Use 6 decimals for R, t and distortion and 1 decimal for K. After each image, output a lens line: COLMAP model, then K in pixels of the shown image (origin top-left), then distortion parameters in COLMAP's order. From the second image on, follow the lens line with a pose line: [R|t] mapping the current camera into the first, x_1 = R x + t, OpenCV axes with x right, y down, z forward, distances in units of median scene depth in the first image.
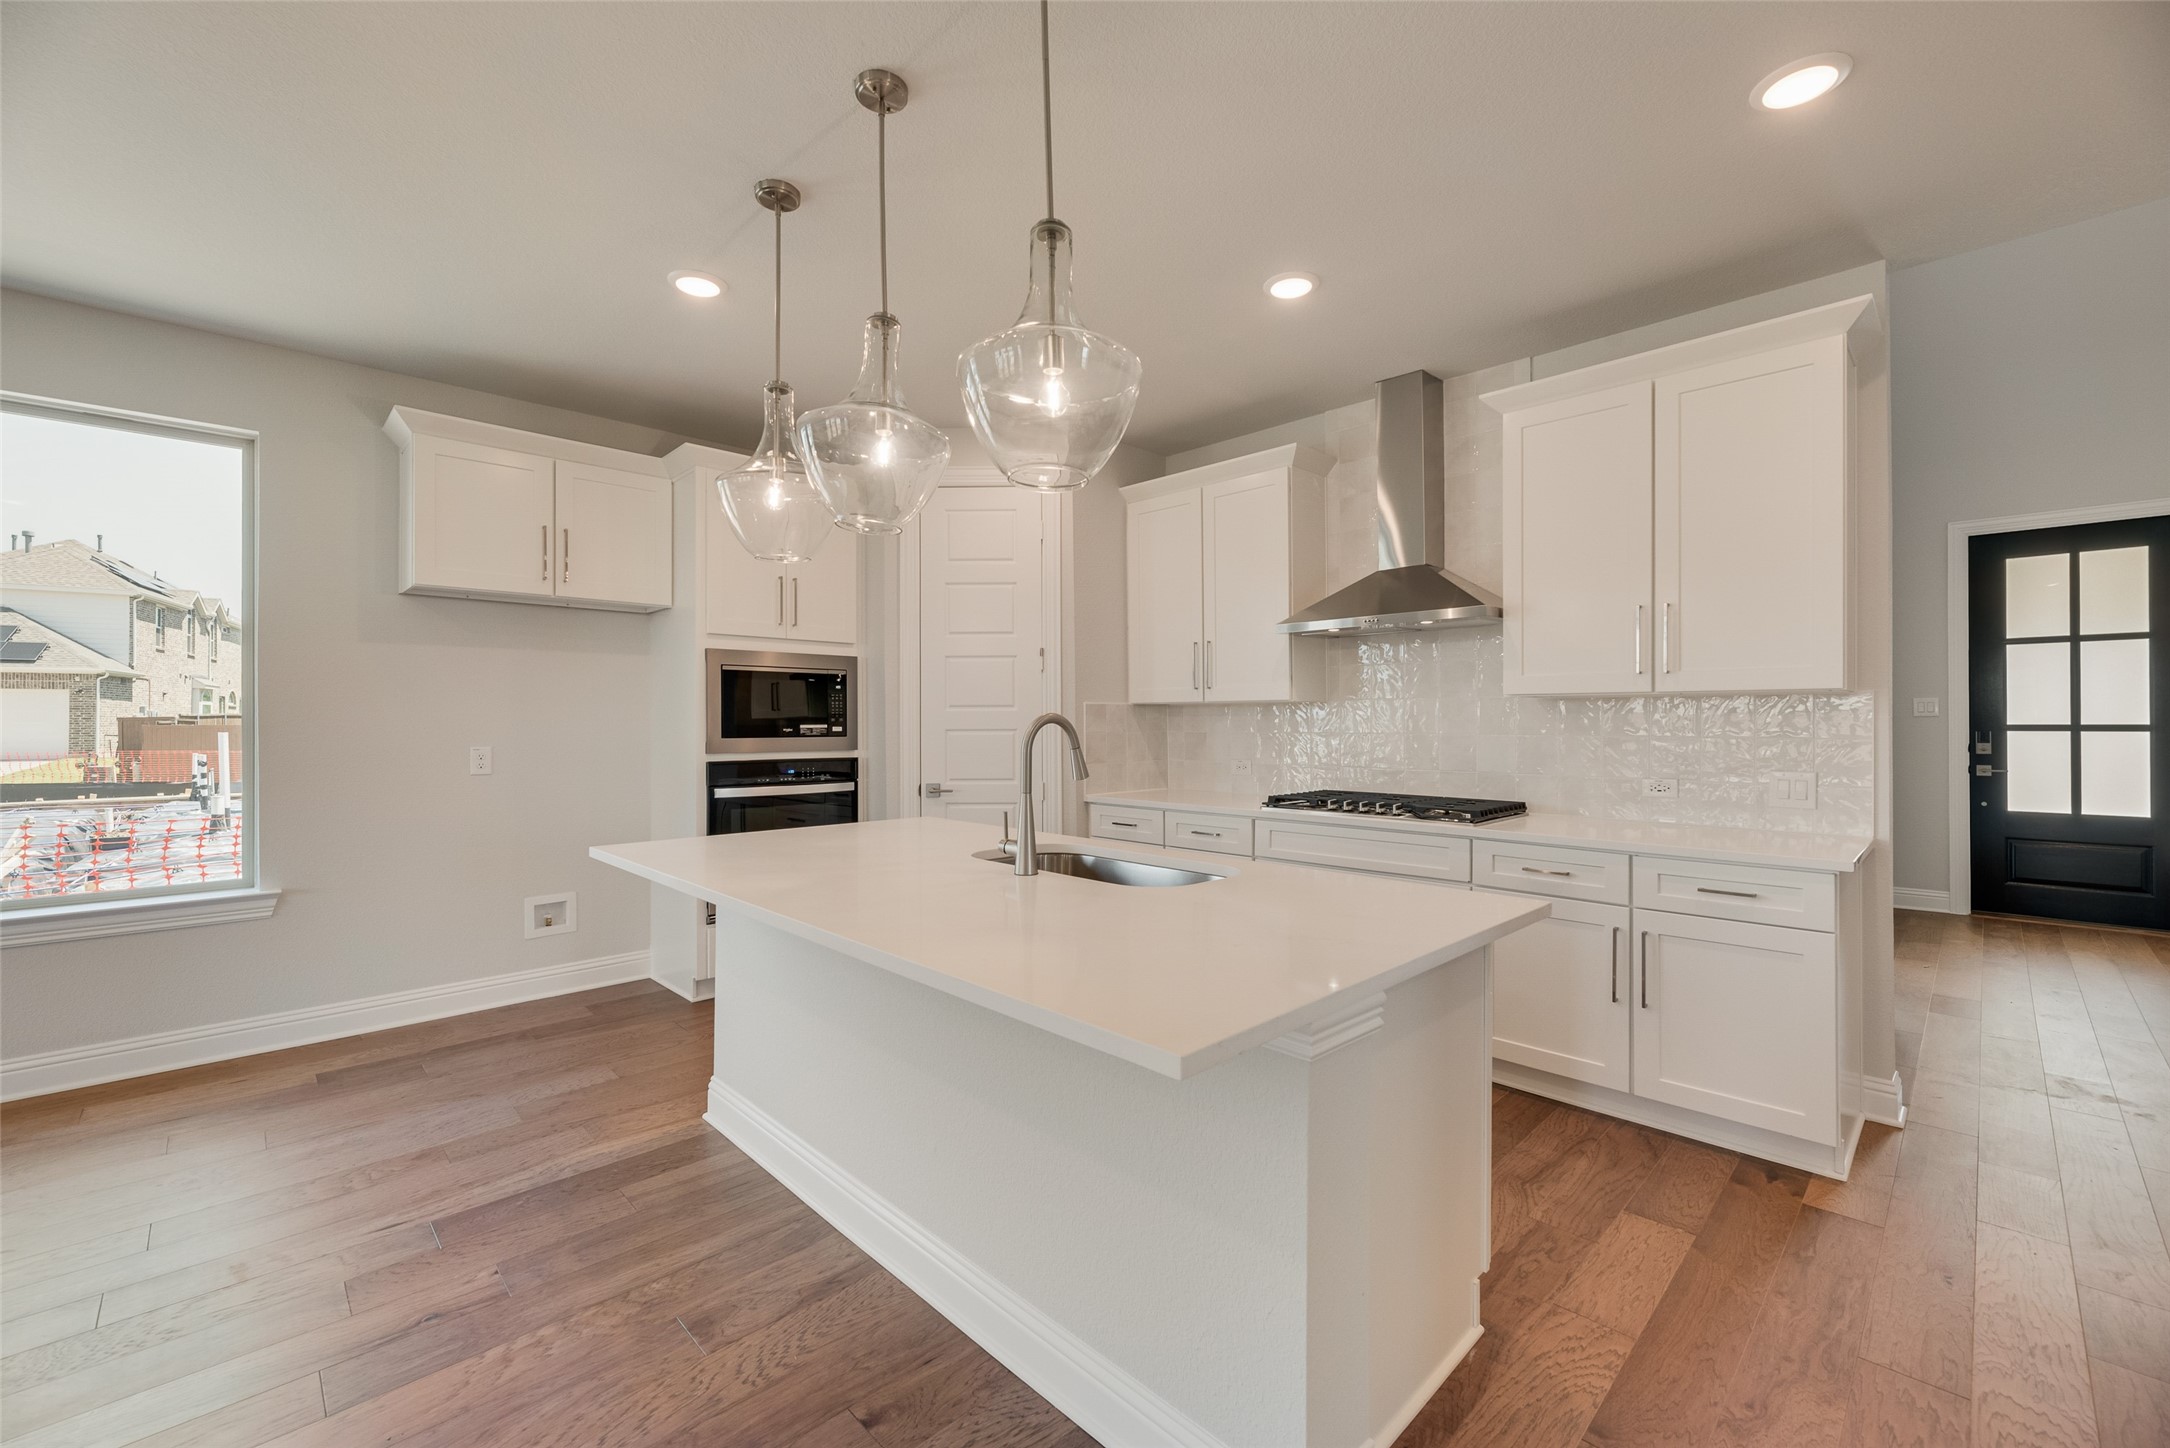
lens RADIAL K [[890.1, 0, 1078.8], [0, 890.1, 721.7], [0, 0, 1]] dist [0.000016, -0.000216]
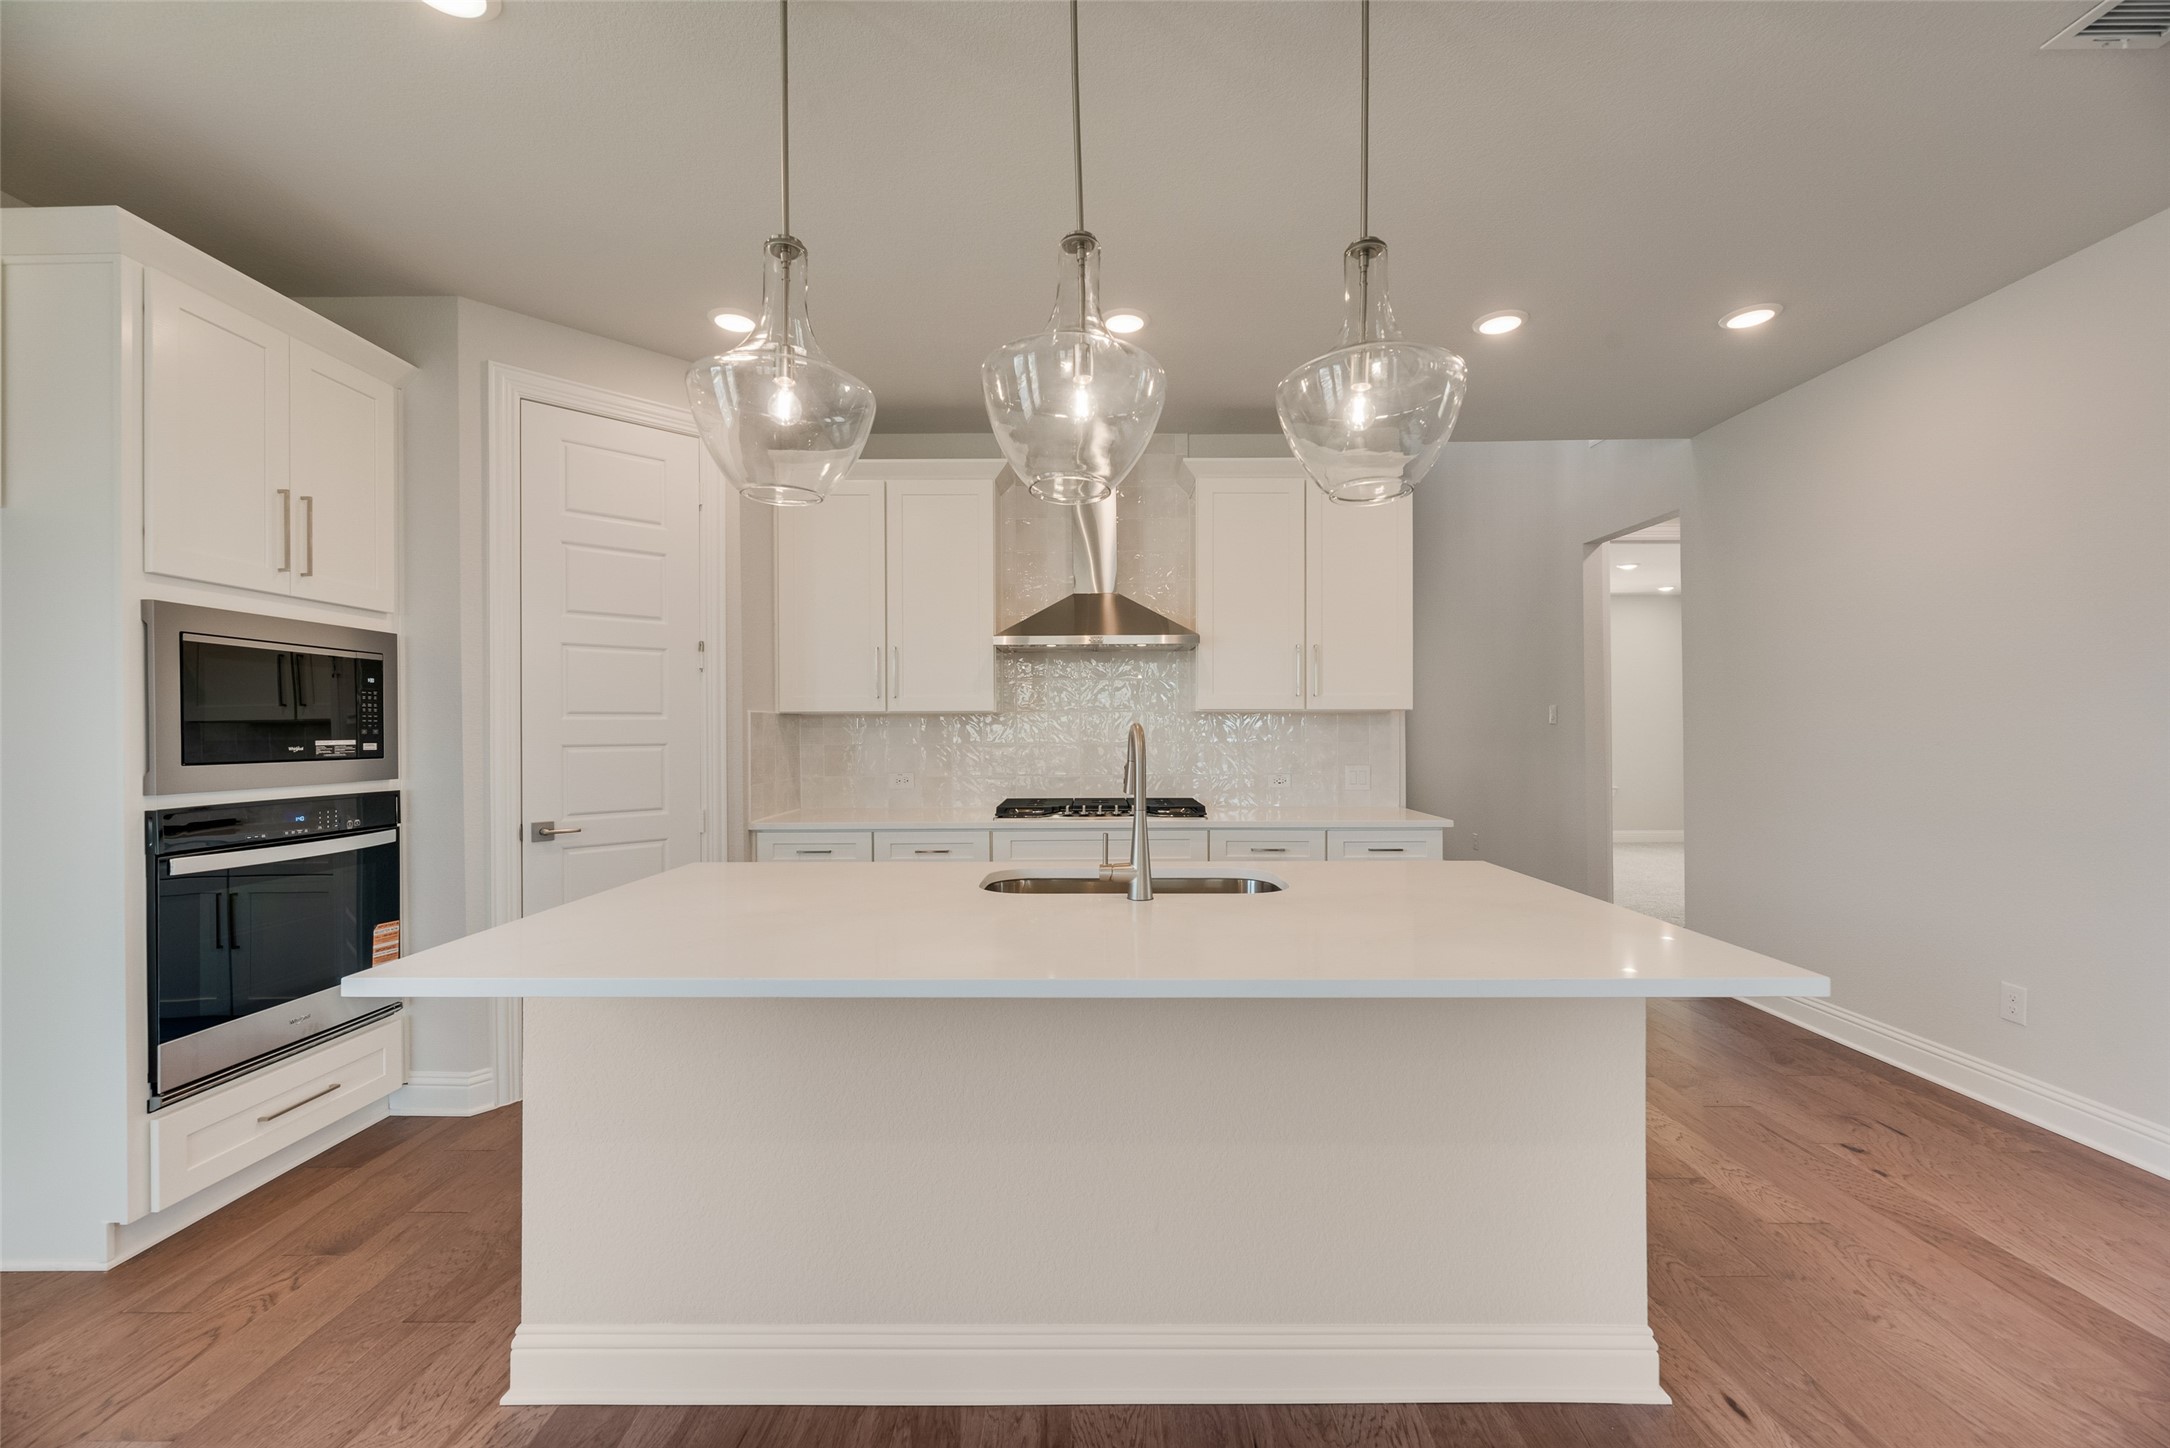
lens RADIAL K [[890.1, 0, 1087.5], [0, 890.1, 730.0], [0, 0, 1]] dist [0.000016, -0.000216]
pose [[0.695998, -0.000853, 0.718043, -0.383147], [0.004076, 0.999988, -0.002762, 0.000223], [-0.718032, 0.004849, 0.695993, 0.203697]]
